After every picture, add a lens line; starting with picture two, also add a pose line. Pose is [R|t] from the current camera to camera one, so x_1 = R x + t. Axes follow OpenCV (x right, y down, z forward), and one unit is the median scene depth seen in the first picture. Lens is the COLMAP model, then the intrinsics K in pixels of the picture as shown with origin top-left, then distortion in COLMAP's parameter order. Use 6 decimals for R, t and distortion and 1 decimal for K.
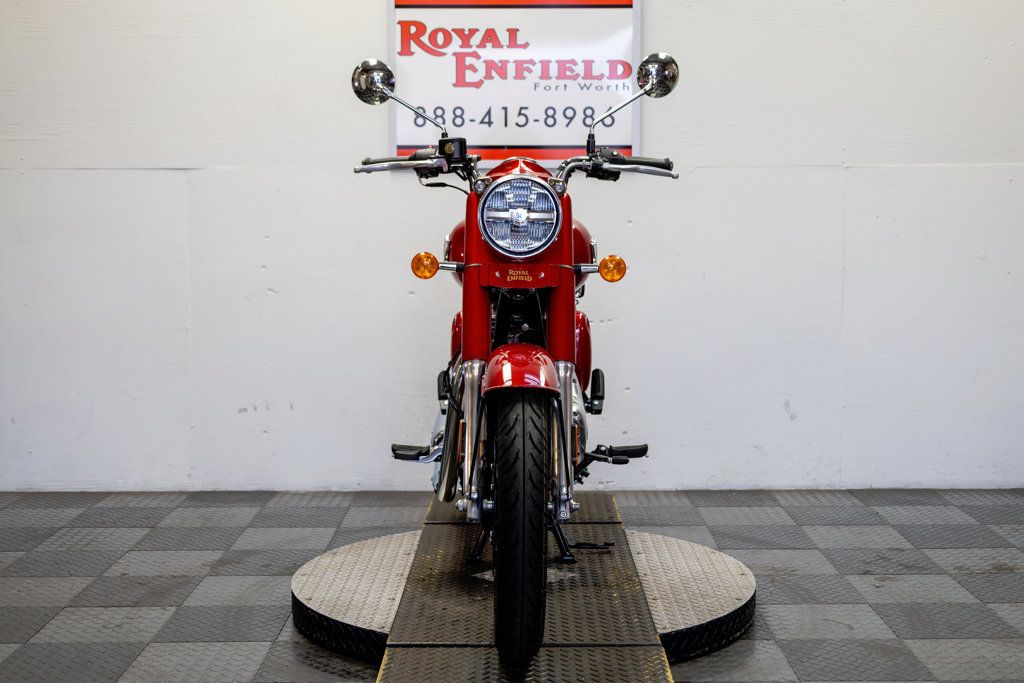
lens RADIAL K [[1448.5, 0, 511.2], [0, 1448.5, 337.7], [0, 0, 1]] dist [0.021979, 0.000000]
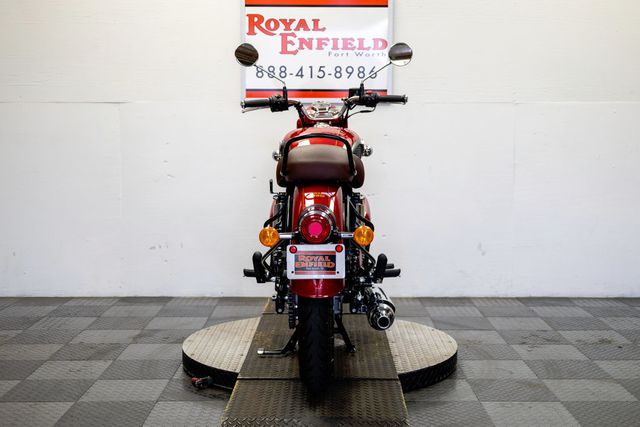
lens RADIAL K [[905.3, 0, 321.2], [0, 905.3, 213.8], [0, 0, 1]] dist [0.021979, 0.000000]
pose [[0.999988, 0.004519, 0.001862, 0.006331], [-0.004517, 0.999989, -0.000886, 0.011297], [-0.001866, 0.000877, 0.999998, -0.040351]]
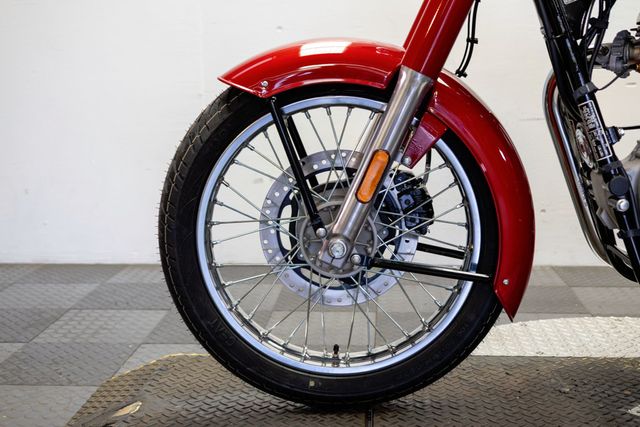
lens RADIAL K [[905.3, 0, 319.0], [0, 905.3, 211.9], [0, 0, 1]] dist [0.021979, 0.000000]
pose [[0.997379, 0.001726, -0.072330, -0.105772], [0.003713, 0.997177, 0.074999, 0.026700], [0.072256, -0.075071, 0.994557, 0.420994]]
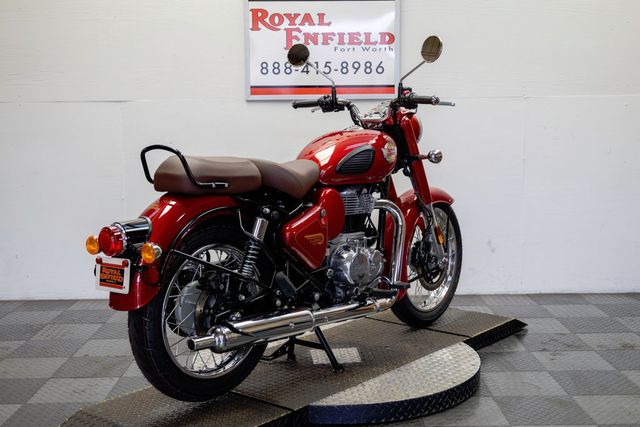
lens RADIAL K [[841.1, 0, 321.2], [0, 841.1, 218.3], [0, 0, 1]] dist [0.021062, 0.000000]
pose [[0.999893, -0.008393, 0.012001, -0.012138], [0.007998, 0.999437, 0.032593, -0.014709], [-0.012267, -0.032494, 0.999397, 0.051203]]
